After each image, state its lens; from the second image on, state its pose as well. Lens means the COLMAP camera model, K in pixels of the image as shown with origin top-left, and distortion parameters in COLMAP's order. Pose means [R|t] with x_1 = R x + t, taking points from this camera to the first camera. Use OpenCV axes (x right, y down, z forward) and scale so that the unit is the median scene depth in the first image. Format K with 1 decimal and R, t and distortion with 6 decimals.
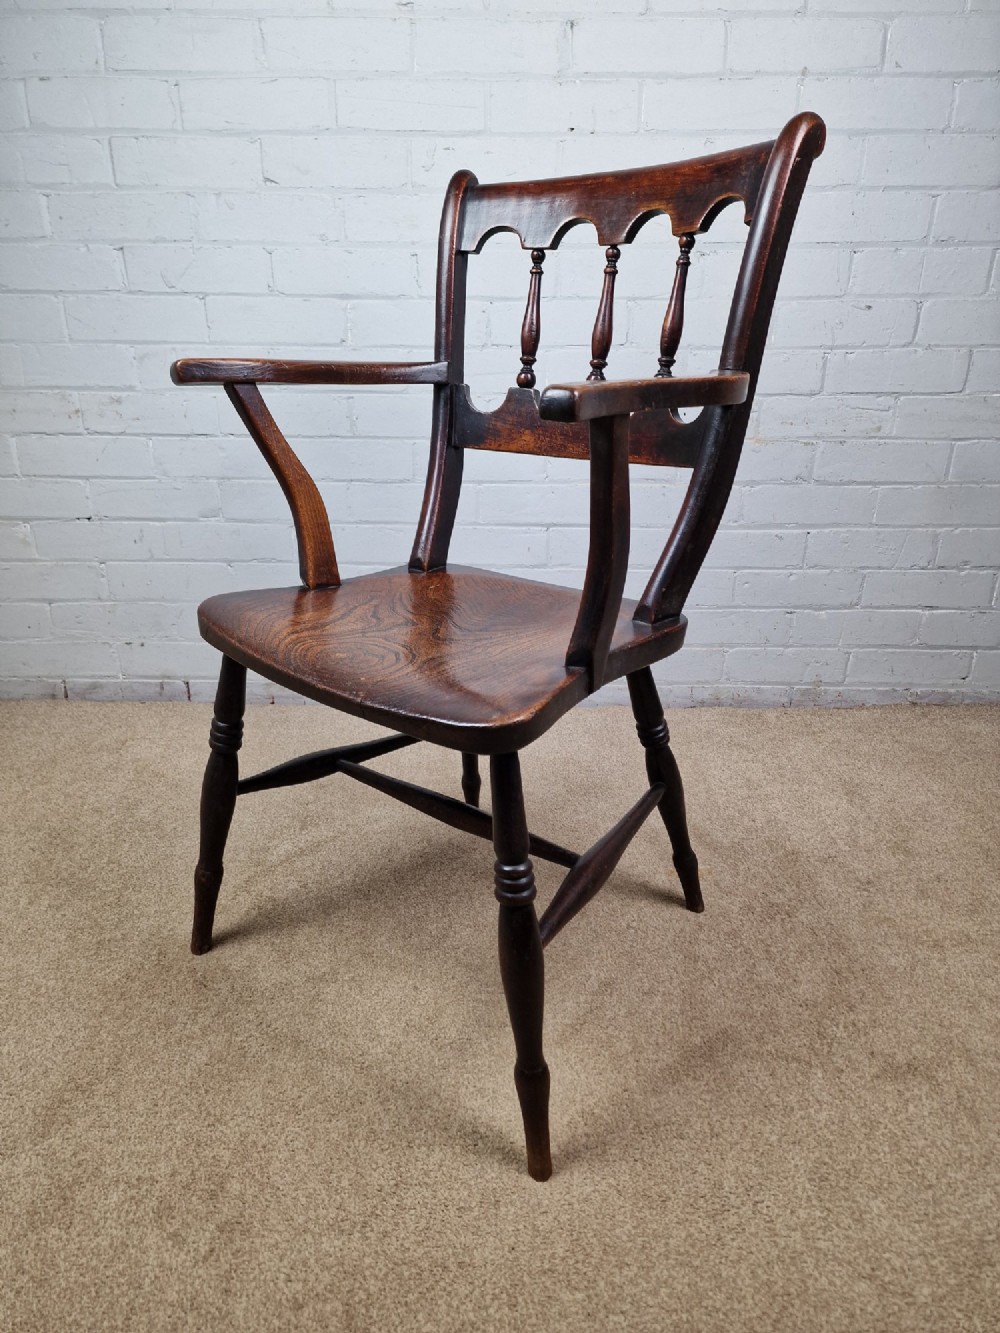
lens RADIAL K [[871.6, 0, 492.4], [0, 871.6, 655.2], [0, 0, 1]] dist [0.073288, -0.057218]
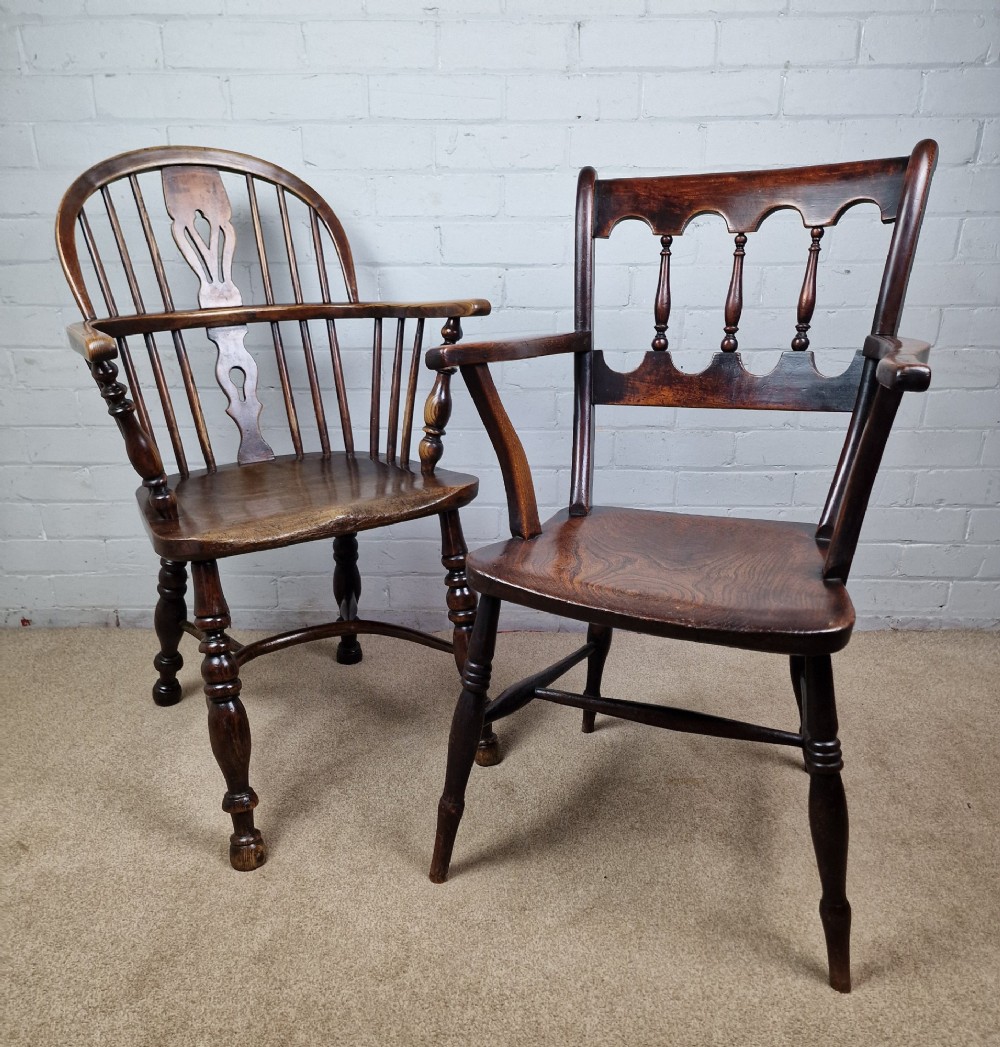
lens RADIAL K [[869.3, 0, 490.2], [0, 869.3, 574.2], [0, 0, 1]] dist [0.070147, -0.054313]
pose [[0.999958, -0.002419, -0.008861, -0.015494], [0.002344, 0.999961, -0.008503, -0.007541], [0.008882, 0.008482, 0.999925, -0.119570]]
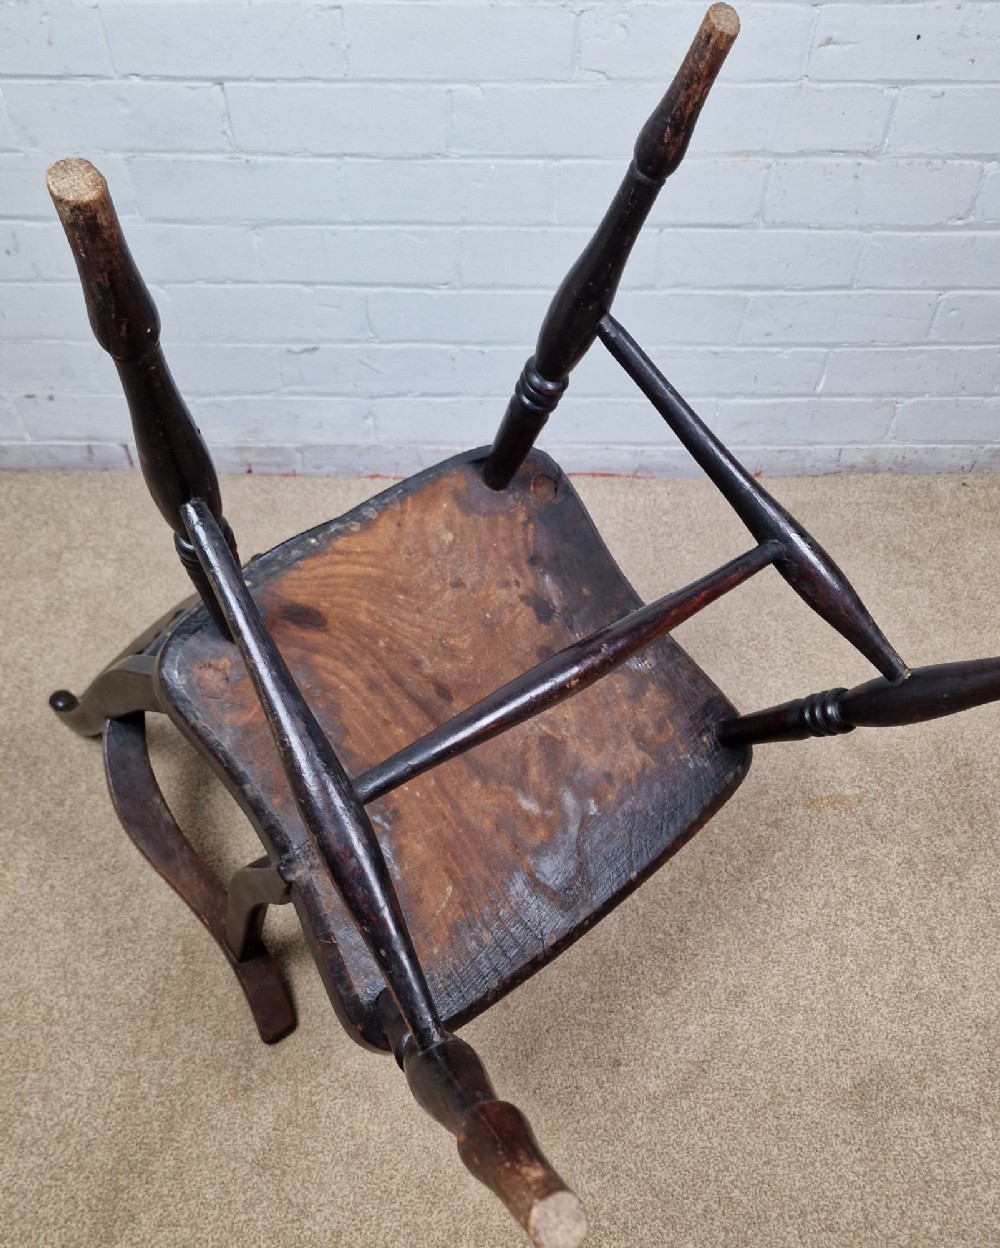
lens RADIAL K [[1048.5, 0, 496.5], [0, 1048.5, 659.0], [0, 0, 1]] dist [0.058345, -0.040020]
pose [[0.999858, -0.009786, 0.013686, -0.087337], [0.001871, 0.873067, 0.487597, -0.319049], [-0.016721, -0.487502, 0.872962, 0.239633]]
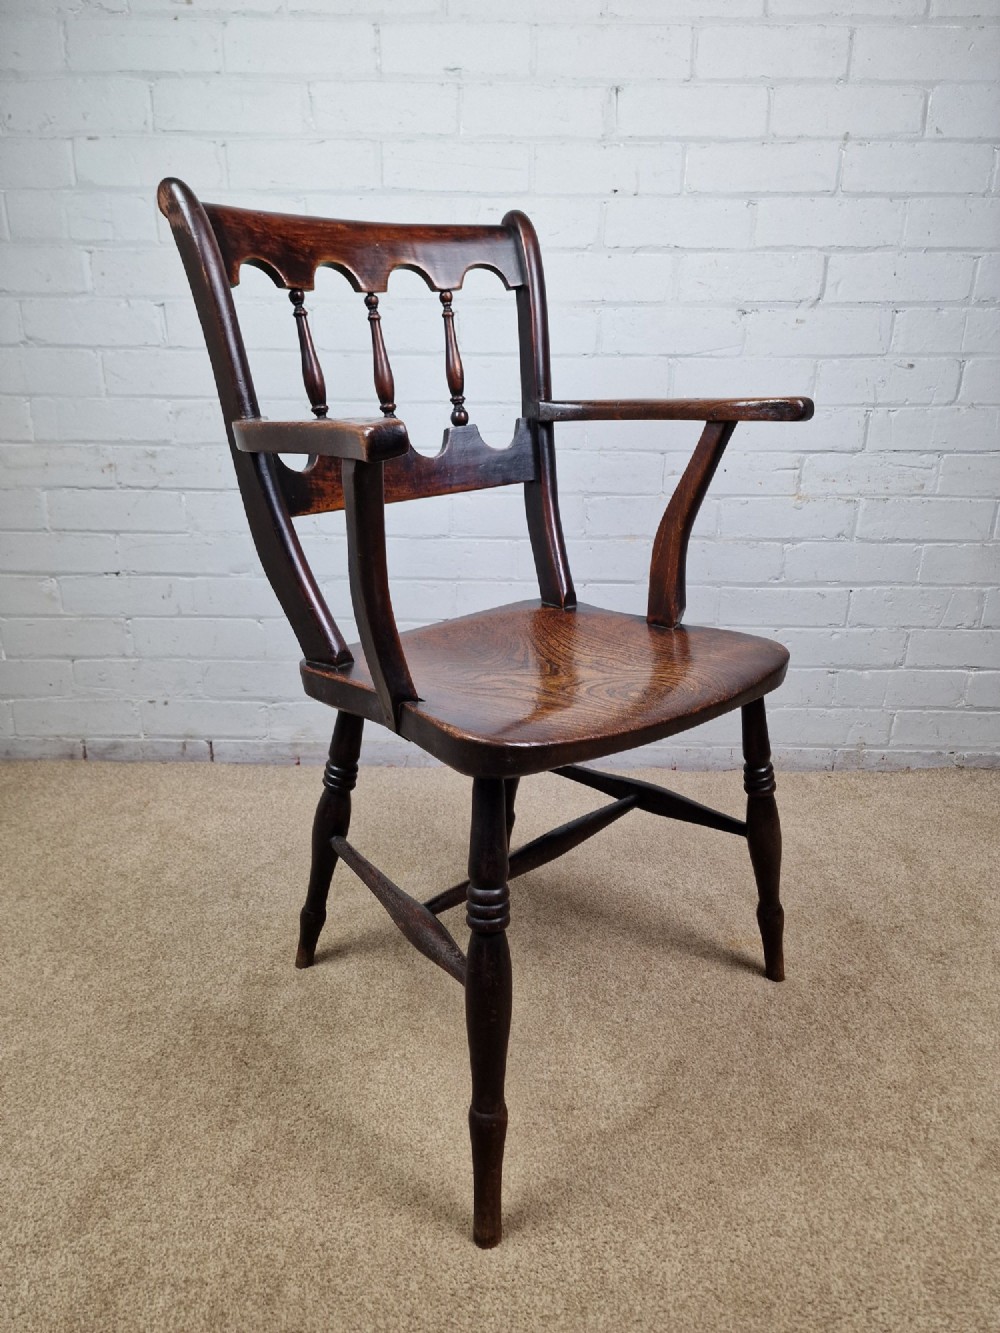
lens RADIAL K [[875.2, 0, 490.2], [0, 875.2, 667.8], [0, 0, 1]] dist [0.067662, -0.052512]
pose [[0.999976, 0.004265, 0.005422, -0.061298], [-0.003907, 0.997913, -0.064453, 0.014660], [-0.005686, 0.064430, 0.997906, 0.032271]]
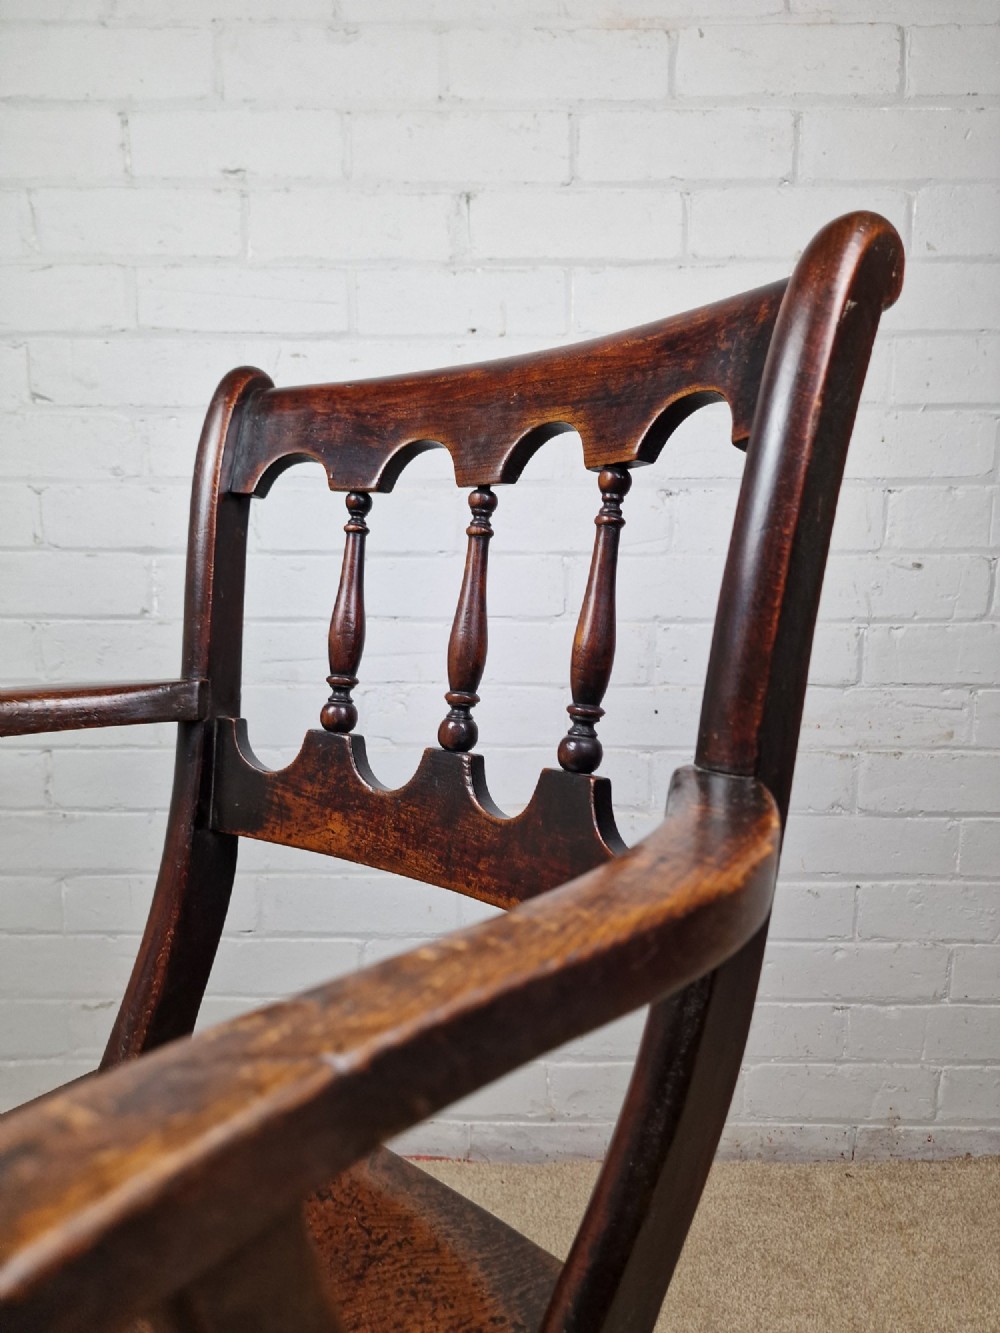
lens RADIAL K [[889.5, 0, 492.4], [0, 889.5, 665.0], [0, 0, 1]] dist [0.068145, -0.058892]
pose [[0.999985, -0.003471, 0.004228, 0.111475], [0.004335, 0.974226, -0.225532, -0.192295], [-0.003336, 0.225547, 0.974227, 0.405707]]
